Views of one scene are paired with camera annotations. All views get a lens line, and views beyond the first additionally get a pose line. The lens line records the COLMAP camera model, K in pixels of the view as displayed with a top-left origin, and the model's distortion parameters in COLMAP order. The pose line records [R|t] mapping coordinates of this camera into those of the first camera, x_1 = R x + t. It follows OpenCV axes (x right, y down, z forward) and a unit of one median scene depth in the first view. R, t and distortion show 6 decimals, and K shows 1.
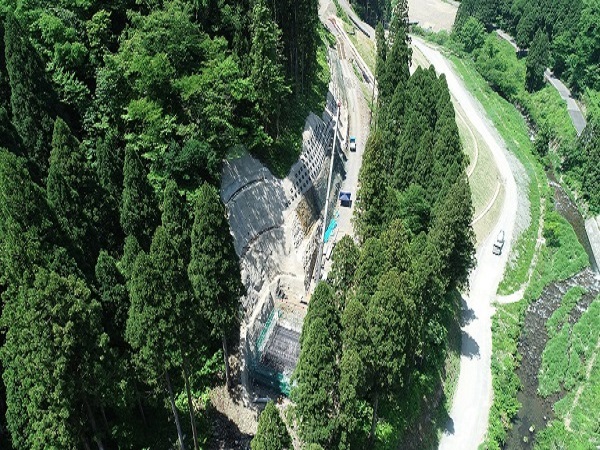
lens RADIAL K [[410.7, 0, 298.2], [0, 410.7, 232.4], [0, 0, 1]] dist [0.024555, -0.013317]
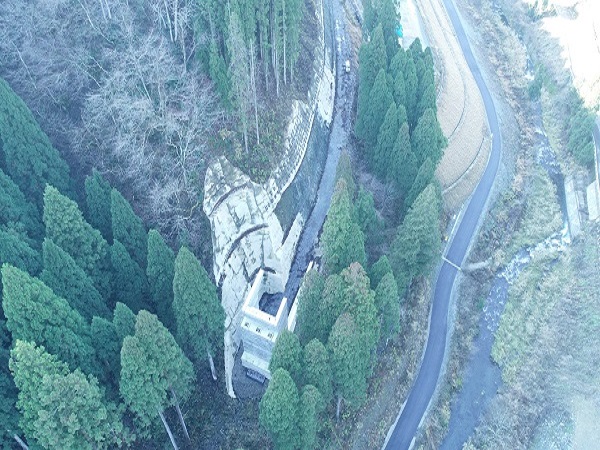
lens RADIAL K [[426.1, 0, 312.3], [0, 426.1, 191.6], [0, 0, 1]] dist [0.025056, 0.005616]
pose [[0.999629, 0.002257, 0.027146, 0.056939], [-0.006803, 0.985662, 0.168597, -0.276395], [-0.026376, -0.168719, 0.985311, -0.086290]]
